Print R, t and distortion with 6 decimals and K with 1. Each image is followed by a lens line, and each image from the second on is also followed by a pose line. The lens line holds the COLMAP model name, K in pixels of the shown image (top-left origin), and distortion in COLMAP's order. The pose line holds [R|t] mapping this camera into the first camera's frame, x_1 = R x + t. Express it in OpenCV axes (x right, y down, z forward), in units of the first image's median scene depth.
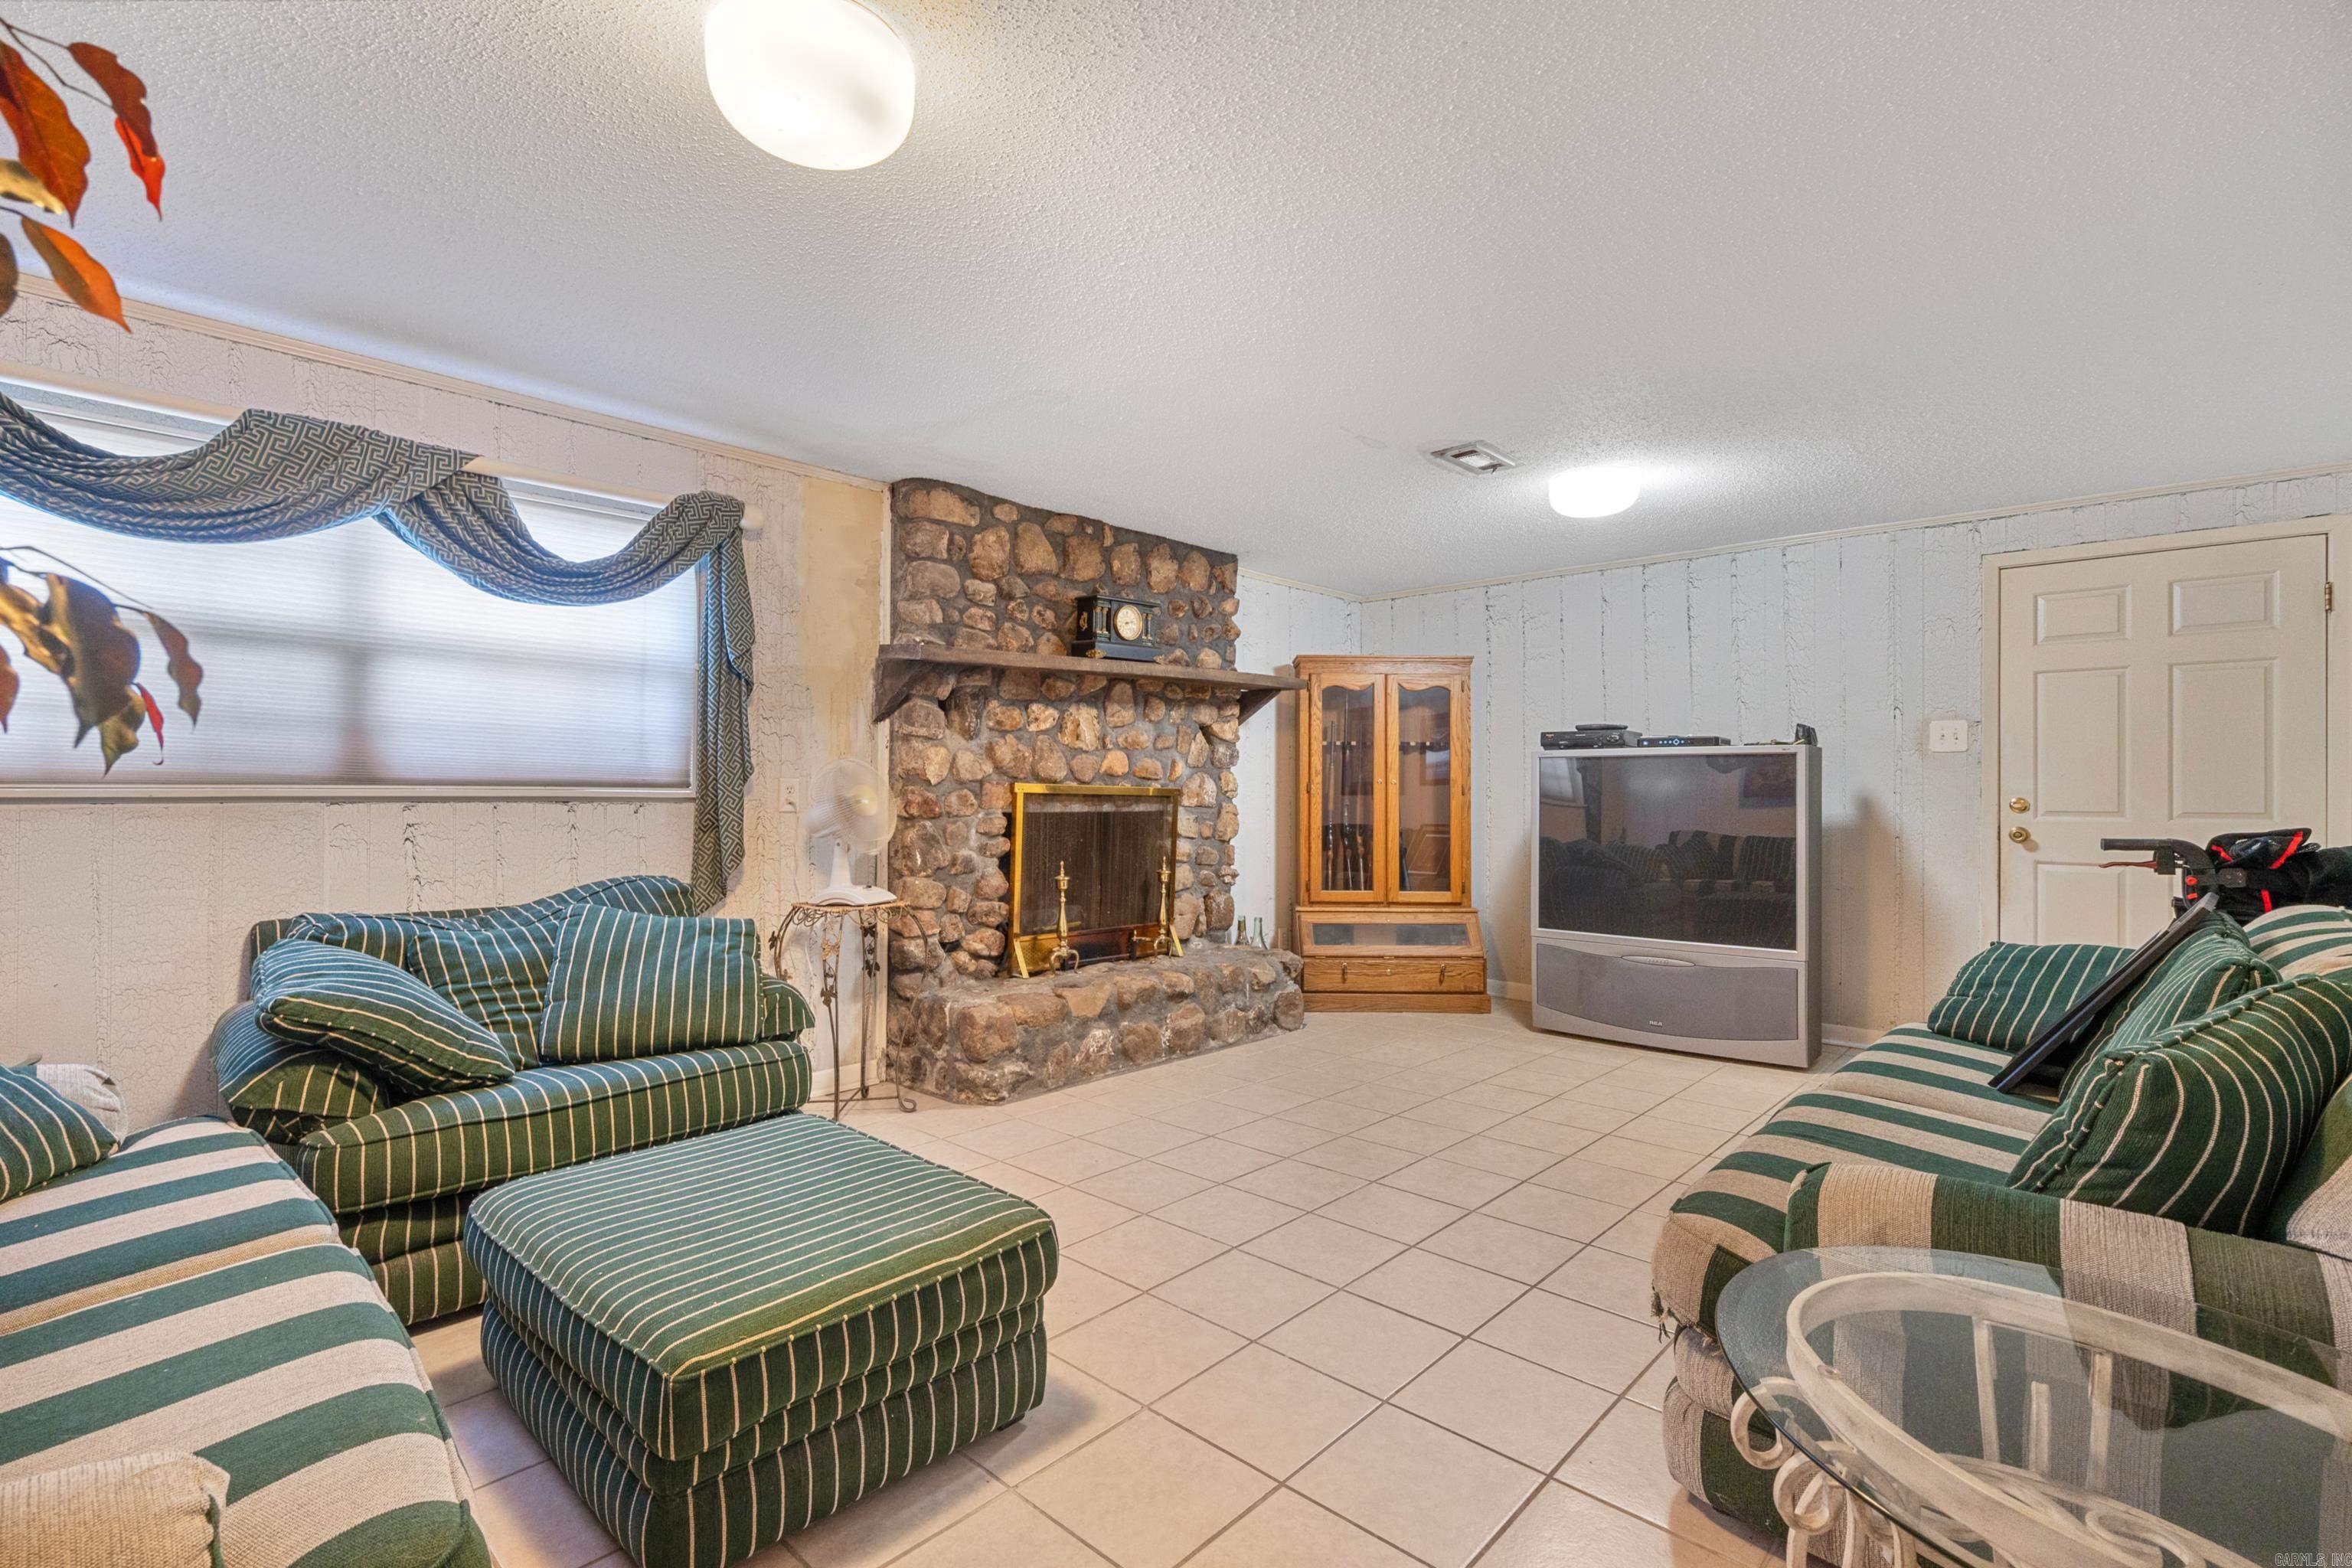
lens RADIAL K [[1066.9, 0, 1158.7], [0, 1066.9, 795.4], [0, 0, 1]] dist [-0.003067, 0.002156]
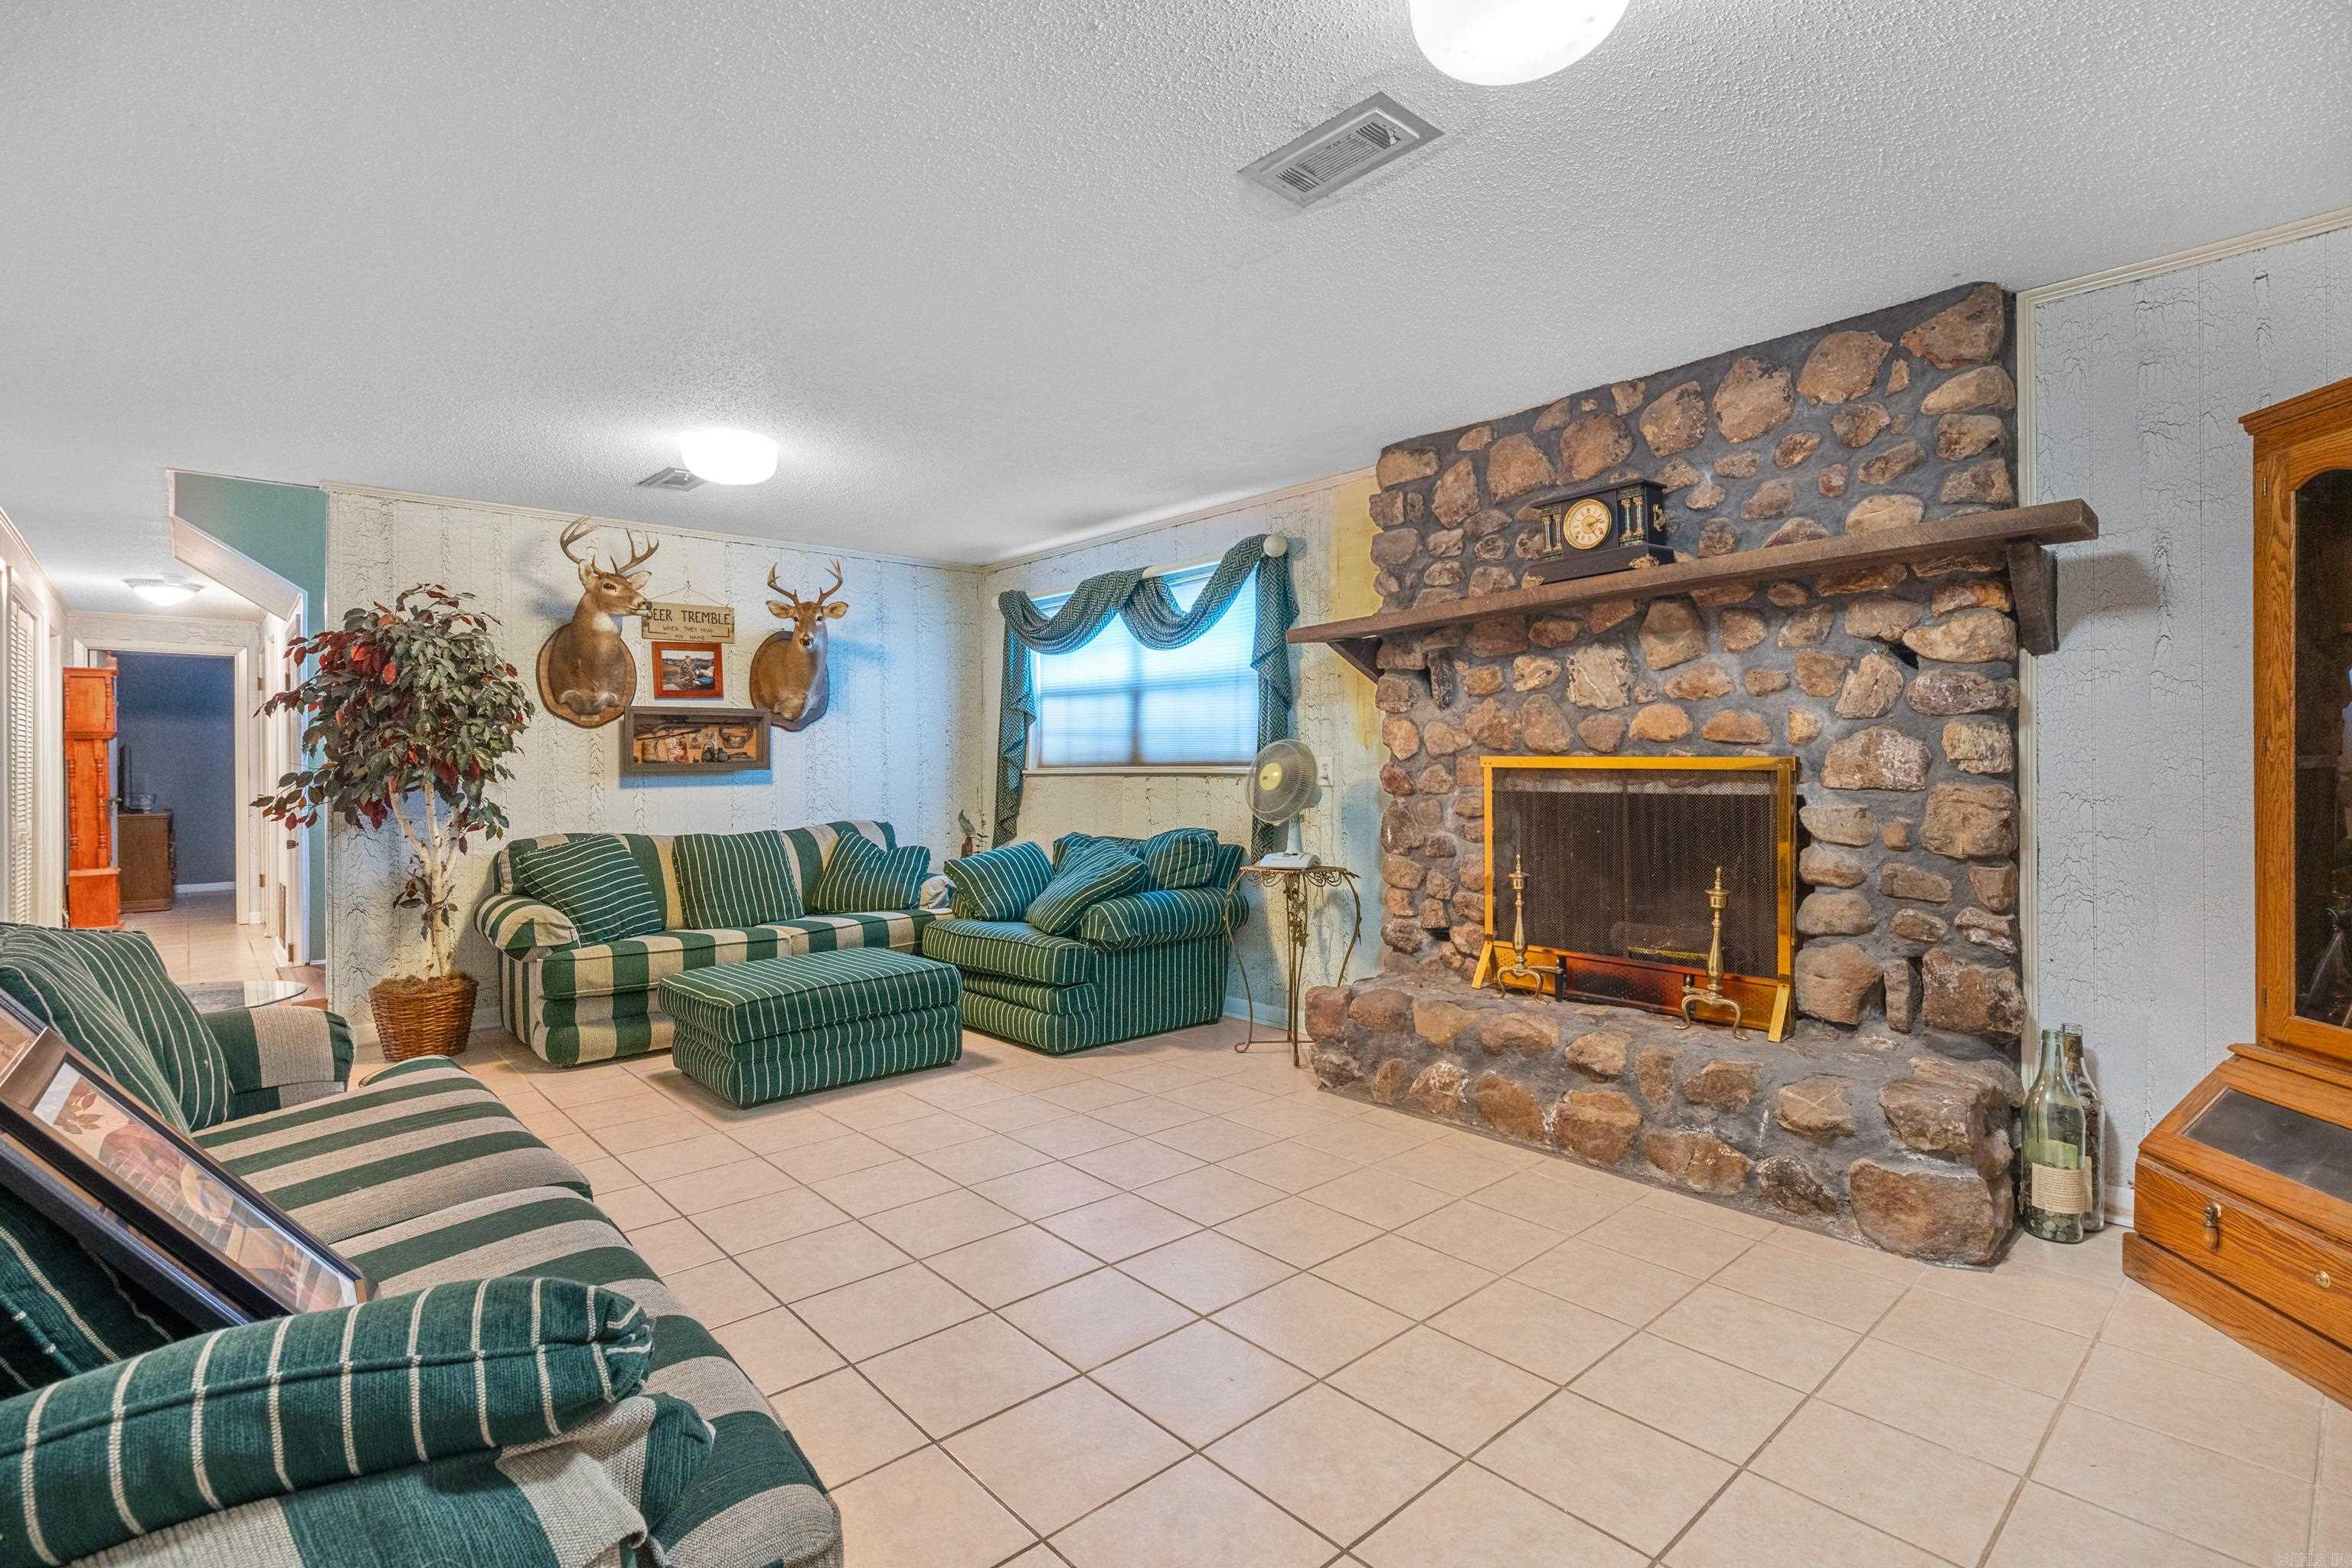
lens RADIAL K [[1066.9, 0, 1158.7], [0, 1066.9, 775.4], [0, 0, 1]] dist [-0.003067, 0.002156]
pose [[-0.064025, 0.001456, -0.997947, 0.705171], [0.002660, 0.999996, 0.001288, 0.002041], [0.997945, -0.002572, -0.064029, 0.778920]]
